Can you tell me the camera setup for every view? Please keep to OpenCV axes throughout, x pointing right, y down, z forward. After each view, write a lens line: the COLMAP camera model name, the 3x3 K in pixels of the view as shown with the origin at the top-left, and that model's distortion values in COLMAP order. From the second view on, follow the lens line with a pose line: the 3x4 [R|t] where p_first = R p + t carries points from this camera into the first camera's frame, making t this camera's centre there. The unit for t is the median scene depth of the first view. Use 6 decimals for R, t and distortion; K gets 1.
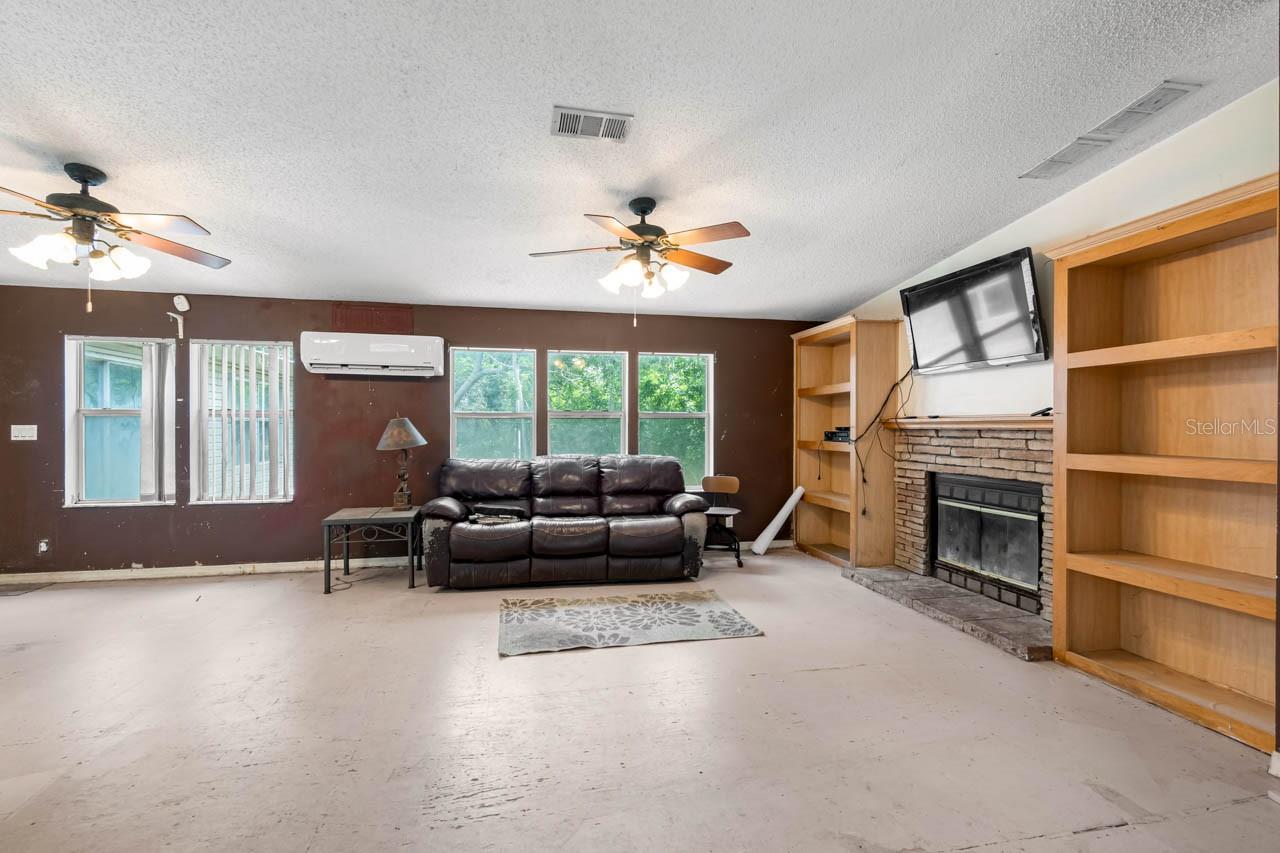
lens RADIAL K [[581.0, 0, 634.1], [0, 581.0, 426.4], [0, 0, 1]] dist [0.005771, -0.000501]
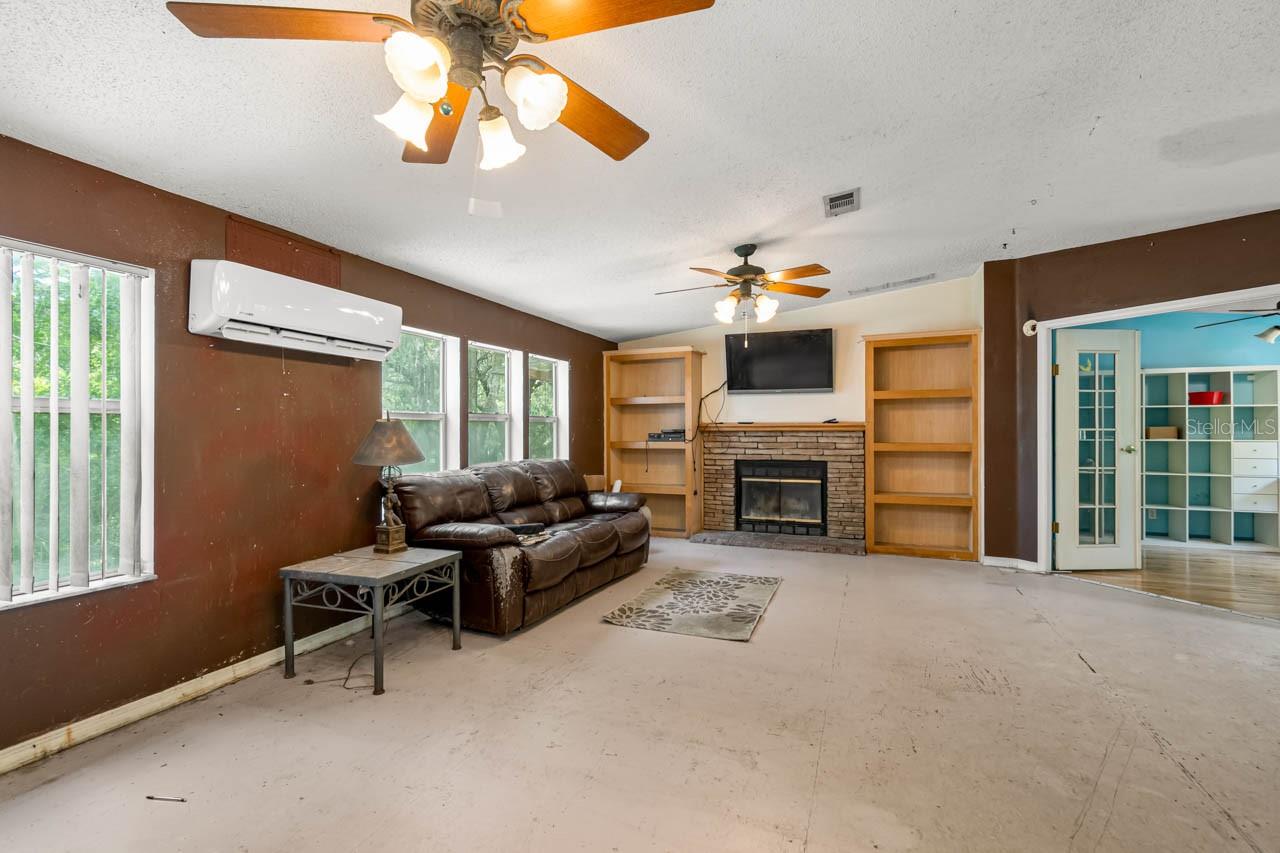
lens RADIAL K [[581.0, 0, 633.9], [0, 581.0, 426.2], [0, 0, 1]] dist [0.005771, -0.000501]
pose [[0.555571, 0.002527, 0.831466, -0.958560], [0.003873, 0.999977, -0.005627, -0.000869], [-0.831460, 0.006346, 0.555548, 0.437903]]
